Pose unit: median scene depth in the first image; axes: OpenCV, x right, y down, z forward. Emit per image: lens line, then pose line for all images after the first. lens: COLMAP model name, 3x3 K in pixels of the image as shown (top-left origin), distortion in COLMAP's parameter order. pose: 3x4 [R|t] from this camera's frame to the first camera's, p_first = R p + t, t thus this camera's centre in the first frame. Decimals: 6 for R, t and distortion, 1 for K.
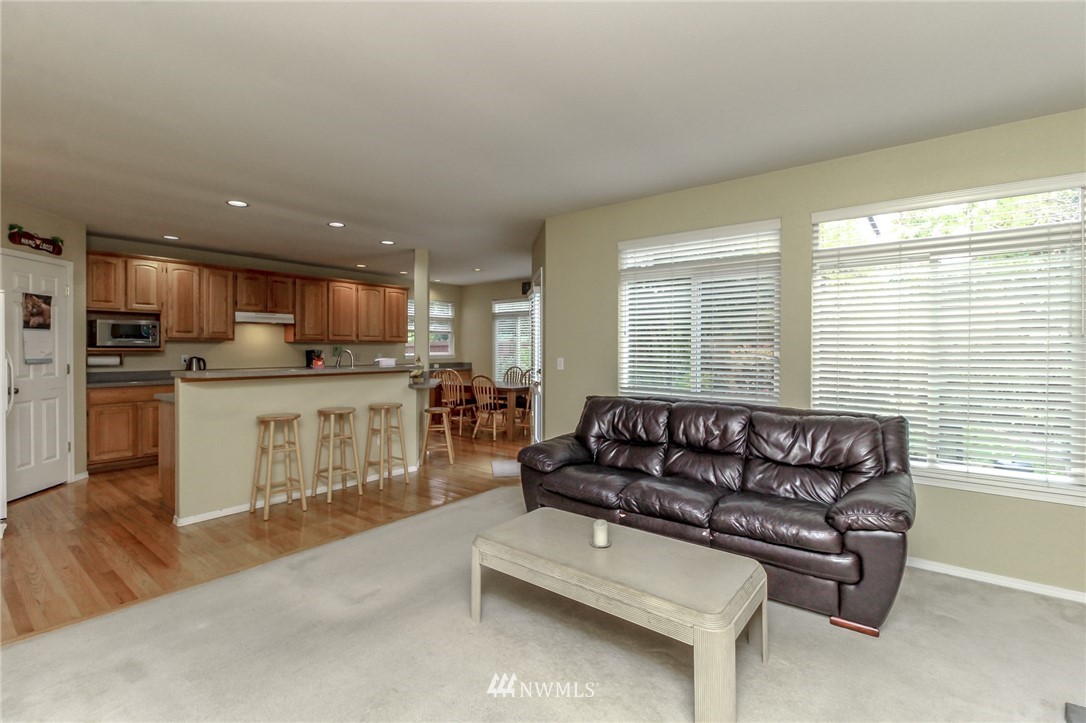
lens RADIAL K [[499.1, 0, 566.5], [0, 499.1, 354.8], [0, 0, 1]] dist [-0.001476, -0.007251]
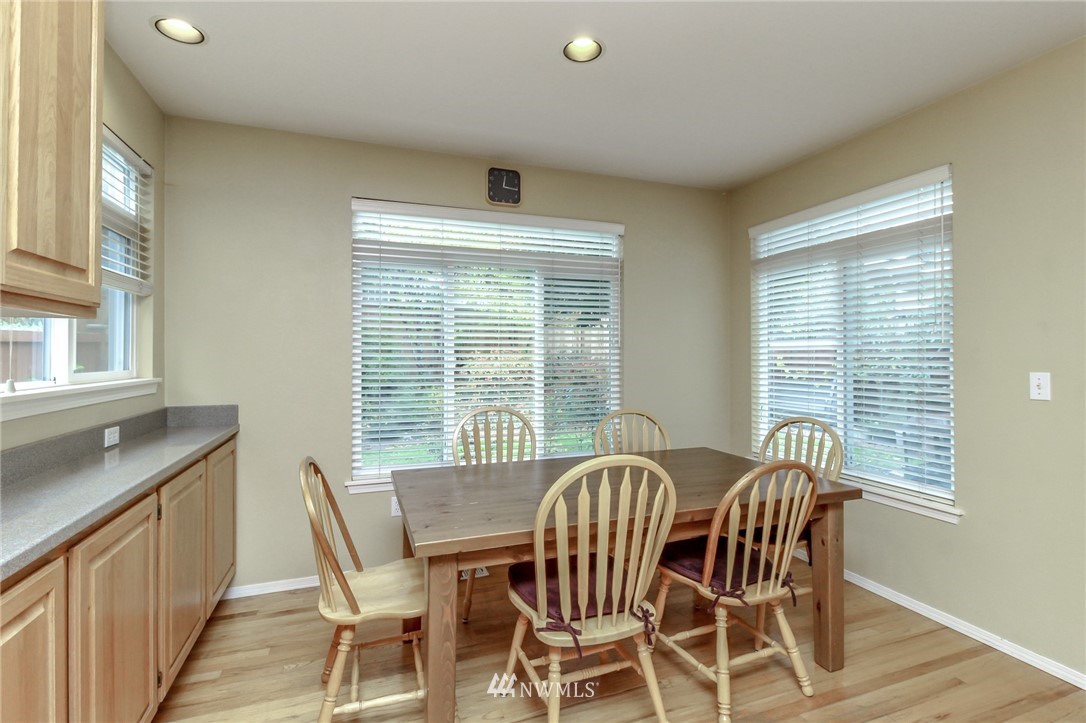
lens RADIAL K [[499.1, 0, 539.1], [0, 499.1, 352.5], [0, 0, 1]] dist [-0.001476, -0.007251]
pose [[0.523215, -0.000897, 0.852200, -0.605427], [0.010270, 0.999933, -0.005253, -0.019584], [-0.852139, 0.011500, 0.523190, 1.338967]]
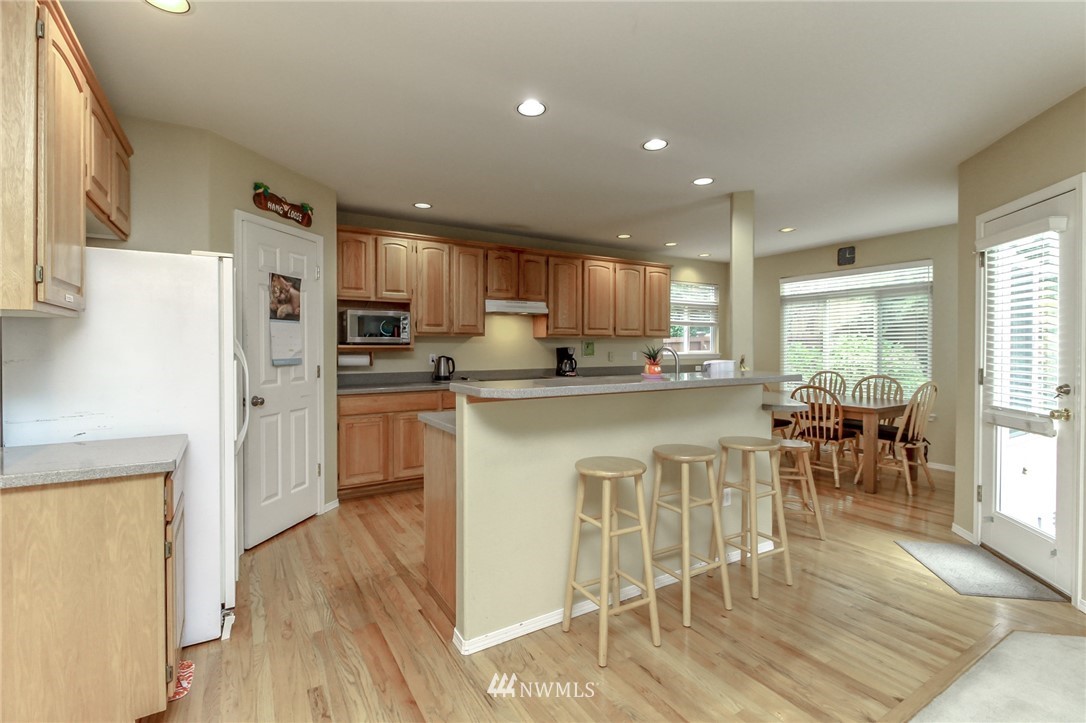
lens RADIAL K [[499.1, 0, 553.4], [0, 499.1, 353.3], [0, 0, 1]] dist [-0.001476, -0.007251]
pose [[0.934419, 0.001481, -0.356173, -0.318276], [-0.000962, 0.999998, 0.001636, -0.002093], [0.356175, -0.001186, 0.934419, 0.332148]]
